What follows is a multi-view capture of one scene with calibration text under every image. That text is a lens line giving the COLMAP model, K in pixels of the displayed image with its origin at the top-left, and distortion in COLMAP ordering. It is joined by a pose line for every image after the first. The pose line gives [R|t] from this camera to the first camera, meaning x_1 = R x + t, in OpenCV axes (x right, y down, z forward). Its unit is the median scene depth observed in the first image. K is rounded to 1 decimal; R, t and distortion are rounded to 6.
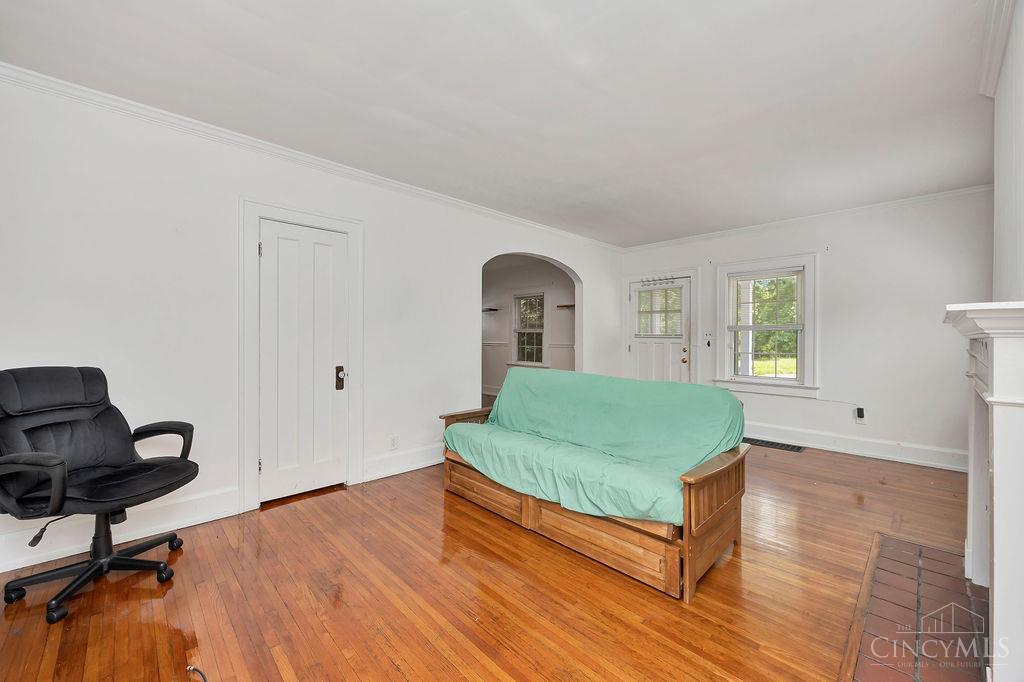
lens RADIAL K [[397.0, 0, 511.5], [0, 397.0, 339.5], [0, 0, 1]] dist [-0.001440, 0.000185]
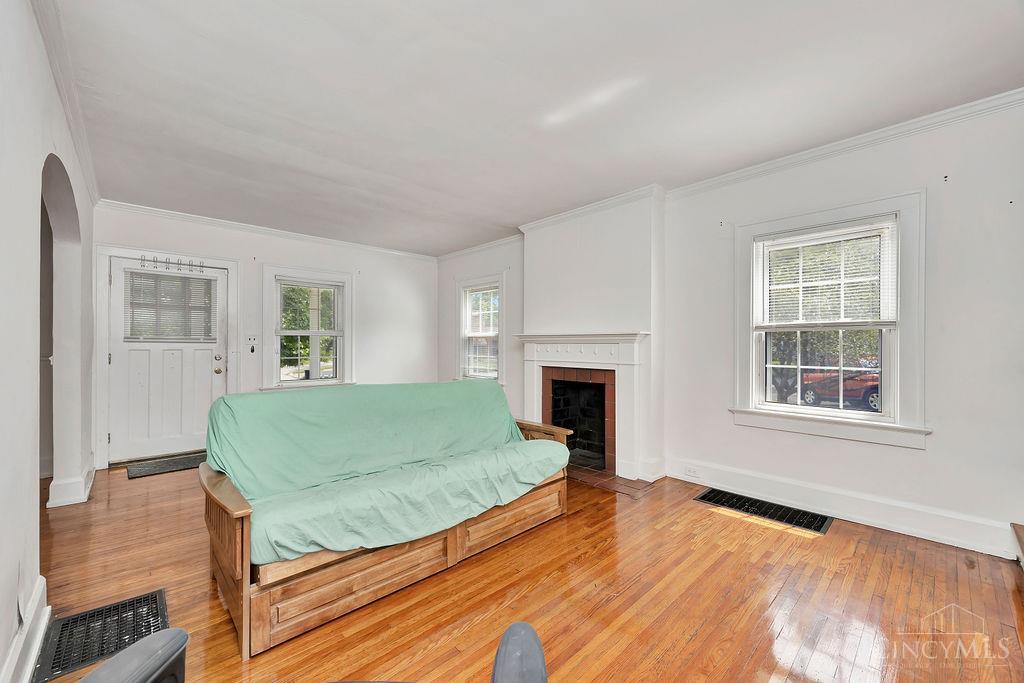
lens RADIAL K [[397.0, 0, 512.7], [0, 397.0, 345.1], [0, 0, 1]] dist [-0.001440, 0.000185]
pose [[0.008697, -0.003673, 0.999955, -0.816573], [0.000958, 0.999993, 0.003665, -0.002881], [-0.999962, 0.000926, 0.008700, 0.864085]]
